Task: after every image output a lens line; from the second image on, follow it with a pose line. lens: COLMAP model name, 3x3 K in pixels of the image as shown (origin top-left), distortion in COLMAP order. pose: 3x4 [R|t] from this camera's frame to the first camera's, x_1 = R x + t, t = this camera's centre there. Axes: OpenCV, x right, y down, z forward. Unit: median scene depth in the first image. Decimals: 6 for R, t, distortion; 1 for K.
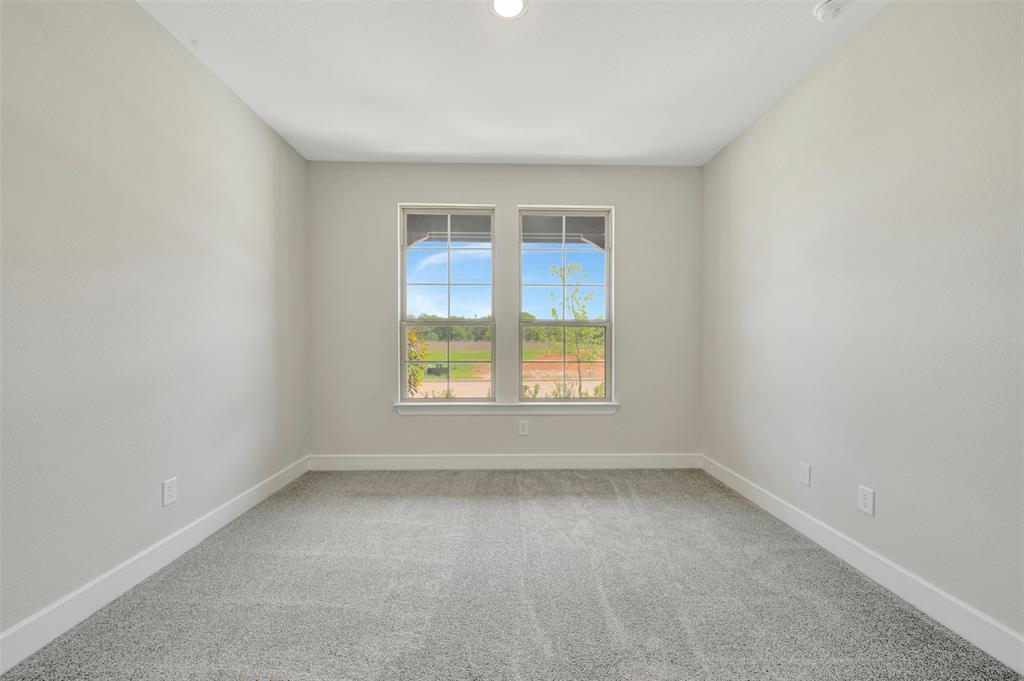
lens RADIAL K [[404.4, 0, 514.8], [0, 404.4, 344.8], [0, 0, 1]] dist [-0.000343, 0.000568]
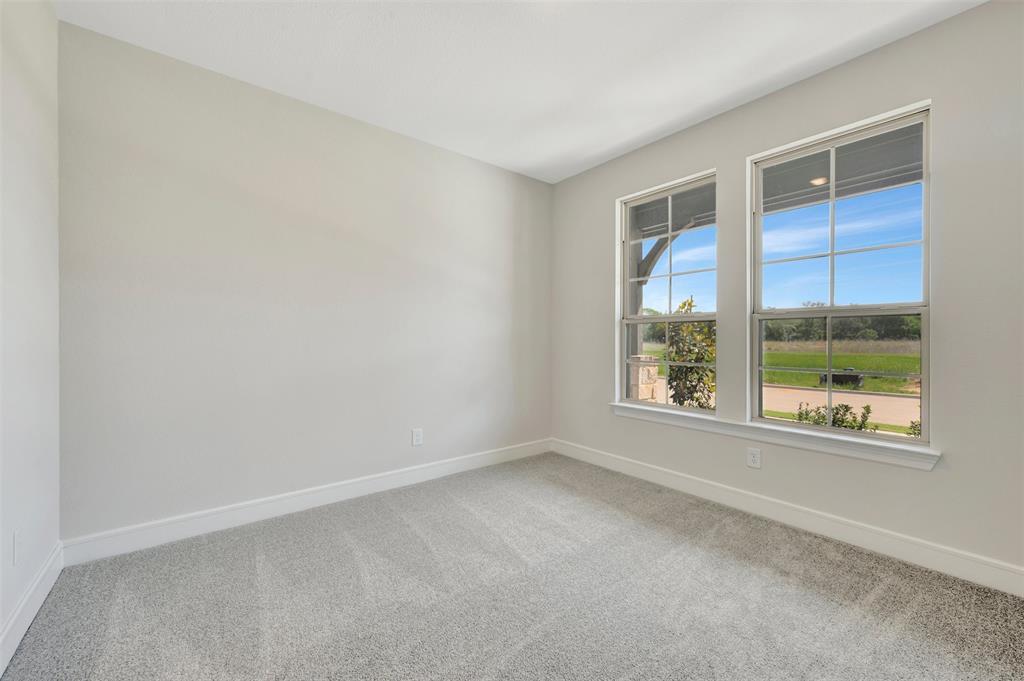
lens RADIAL K [[404.4, 0, 512.4], [0, 404.4, 340.6], [0, 0, 1]] dist [-0.000343, 0.000568]
pose [[0.607787, 0.002596, -0.794096, 0.382152], [-0.008295, 0.999961, -0.003079, -0.001561], [0.794057, 0.008459, 0.607785, 0.228400]]
